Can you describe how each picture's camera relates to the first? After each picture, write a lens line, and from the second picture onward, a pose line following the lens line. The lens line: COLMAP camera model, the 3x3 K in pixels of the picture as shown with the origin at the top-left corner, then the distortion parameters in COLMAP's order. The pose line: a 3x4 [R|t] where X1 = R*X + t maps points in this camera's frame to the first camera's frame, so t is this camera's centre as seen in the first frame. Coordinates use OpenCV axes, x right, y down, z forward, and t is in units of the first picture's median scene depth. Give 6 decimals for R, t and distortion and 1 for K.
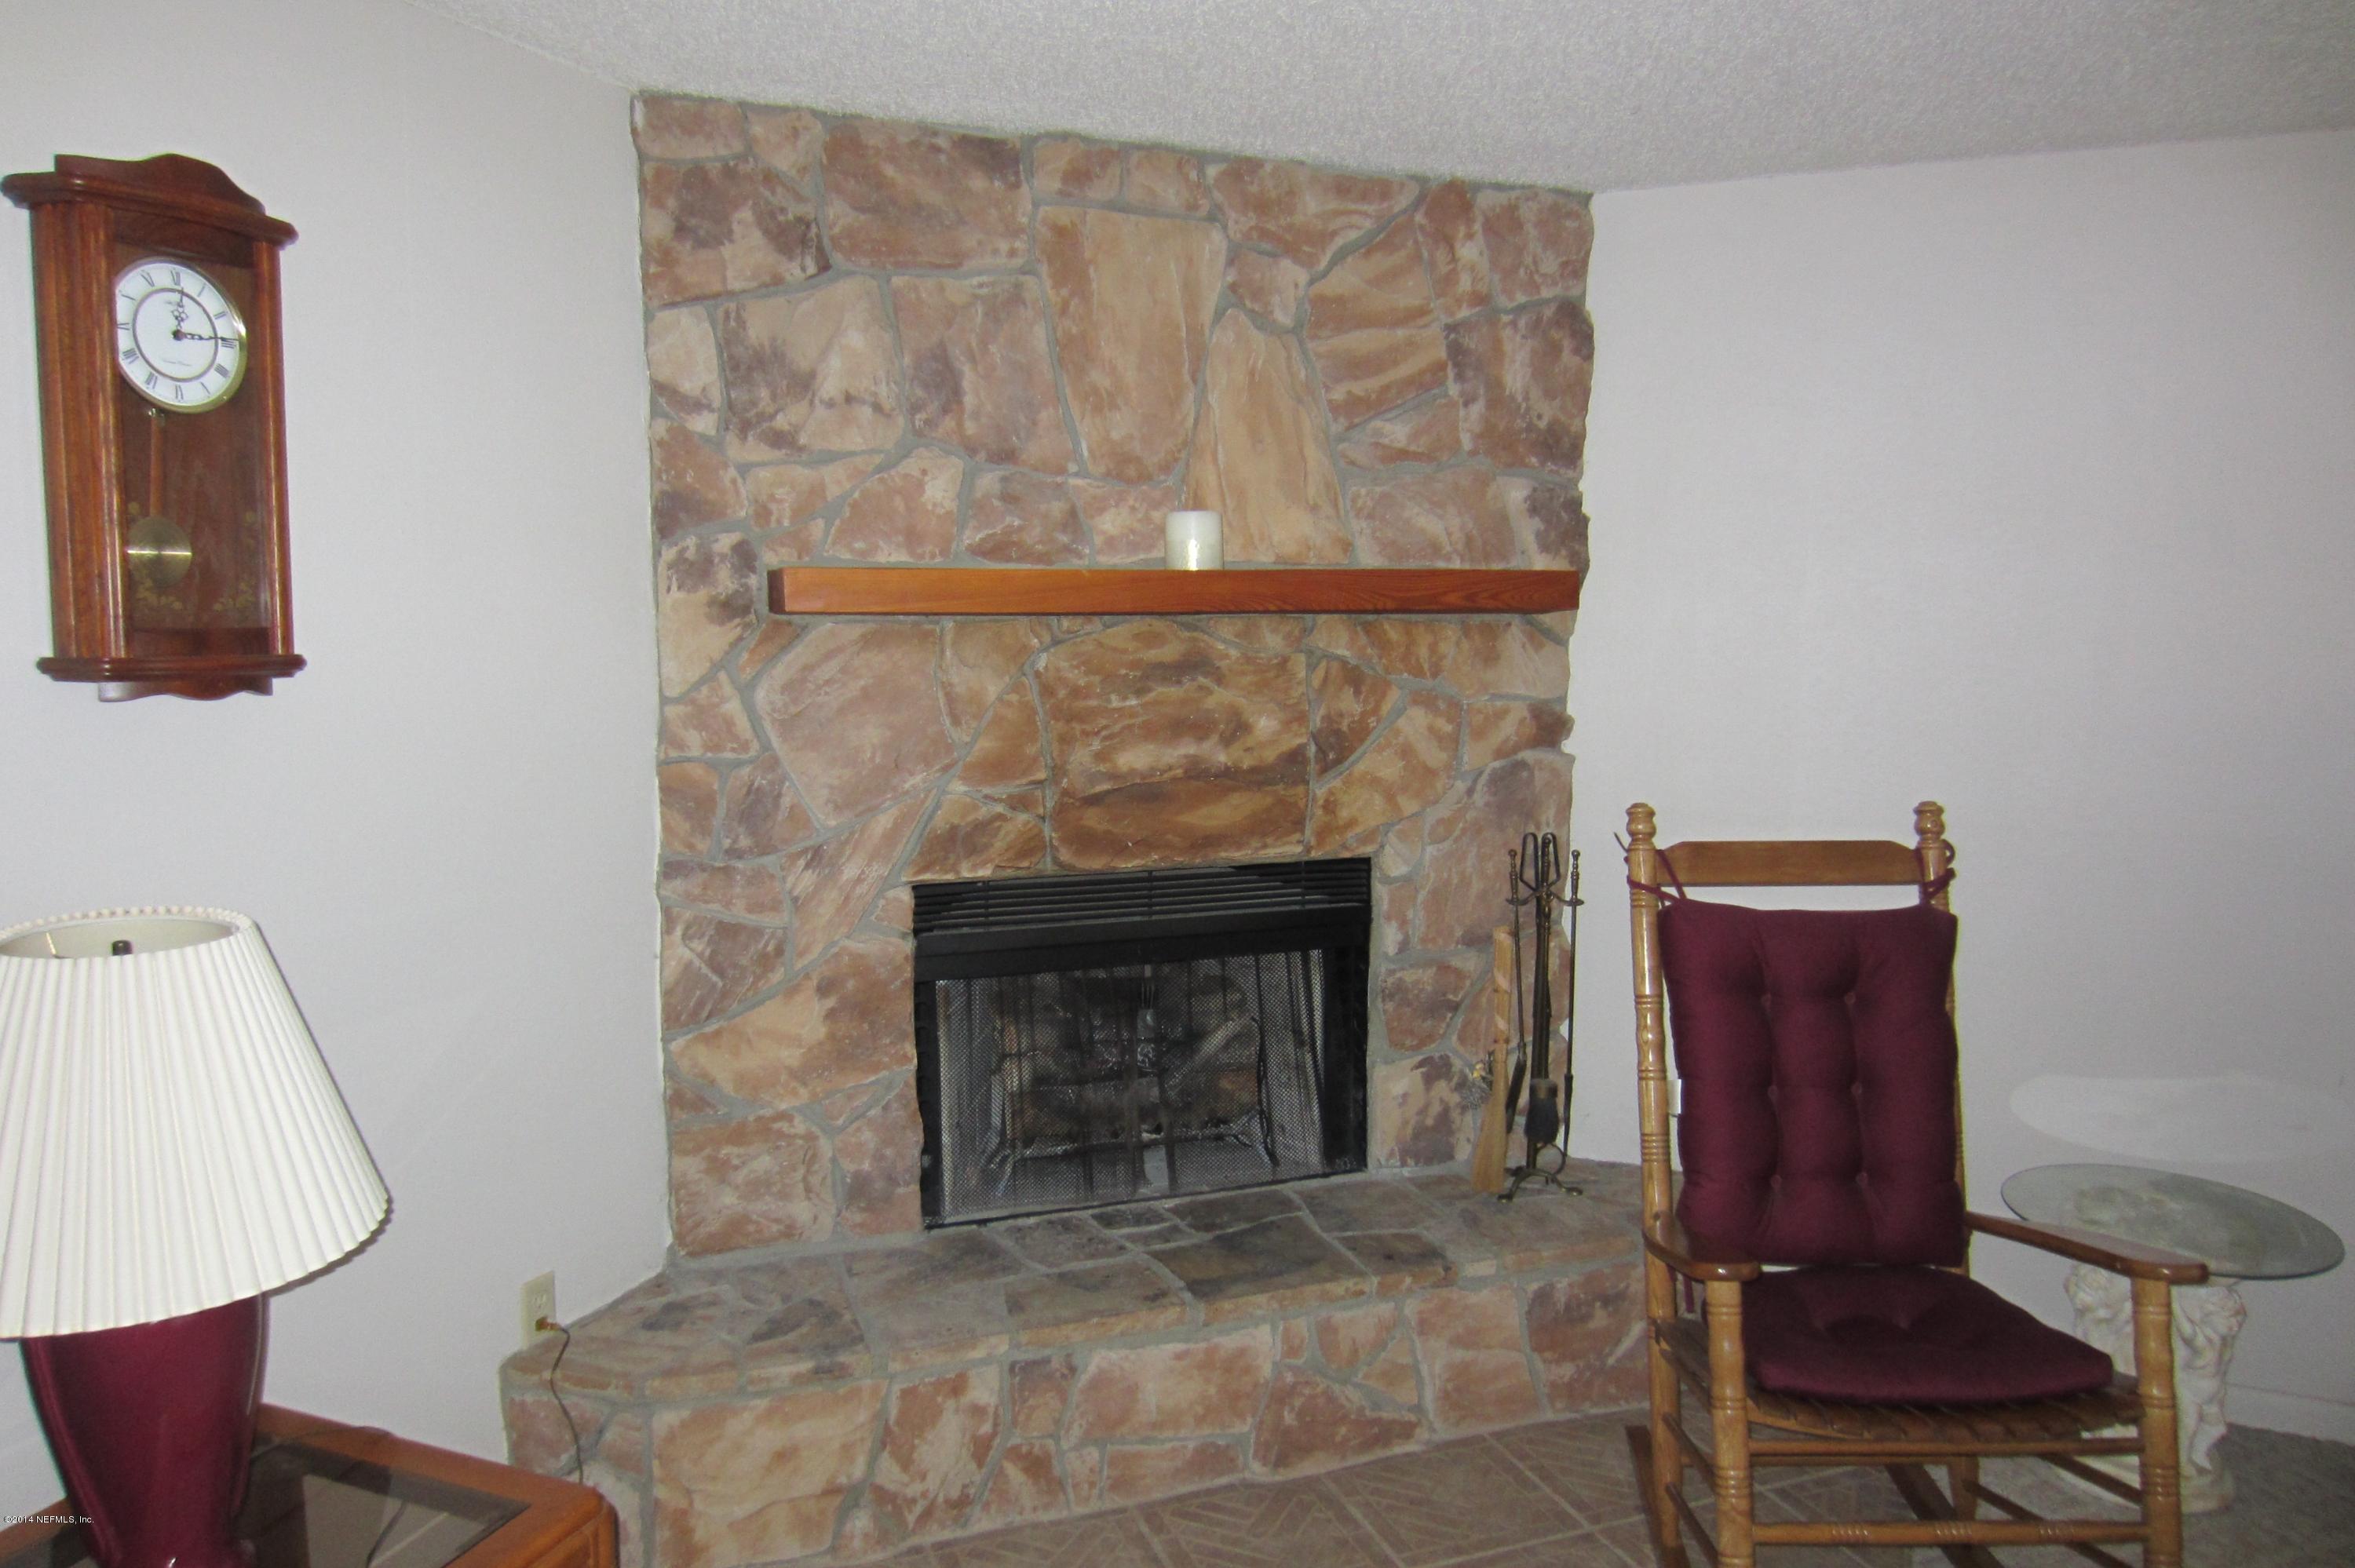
lens RADIAL K [[1666.8, 0, 1186.4], [0, 1666.8, 786.1], [0, 0, 1]] dist [-0.047829, 0.053884]
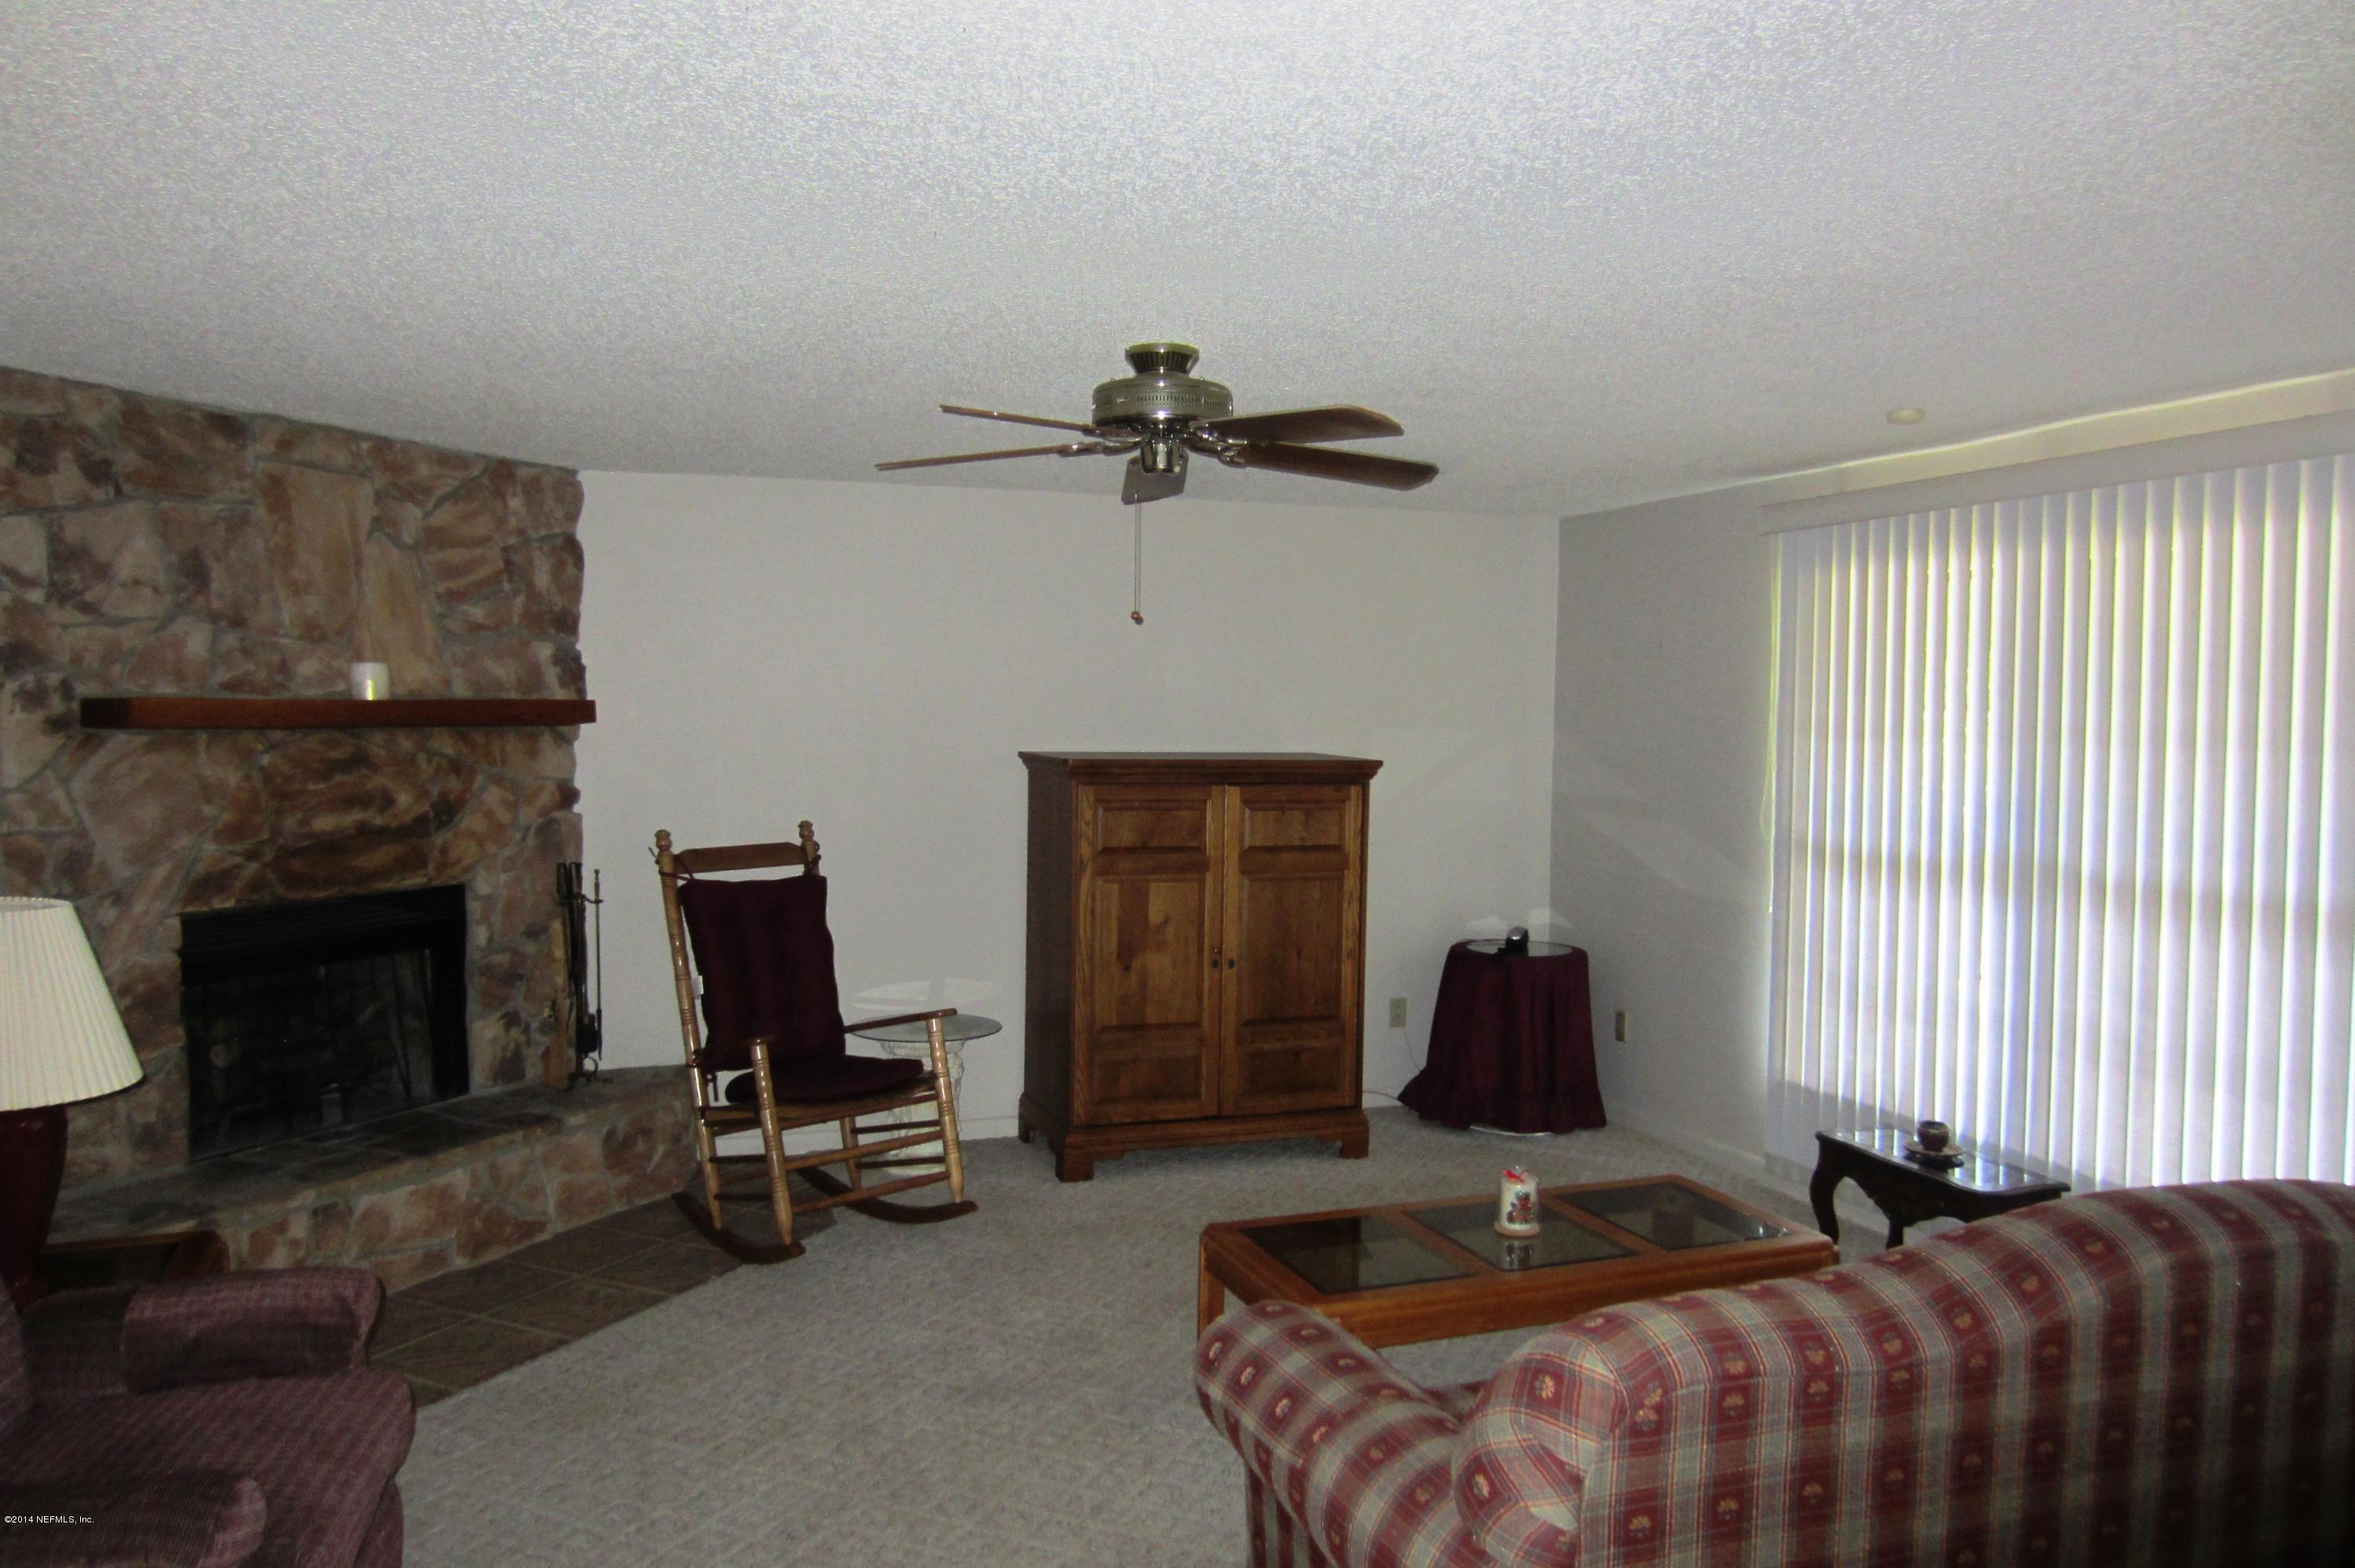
lens RADIAL K [[1666.8, 0, 1186.4], [0, 1666.8, 786.1], [0, 0, 1]] dist [-0.047829, 0.053884]
pose [[0.720250, -0.031613, 0.692994, -0.519623], [0.080932, 0.995969, -0.038680, 0.073151], [-0.688978, 0.083944, 0.719905, -0.634906]]
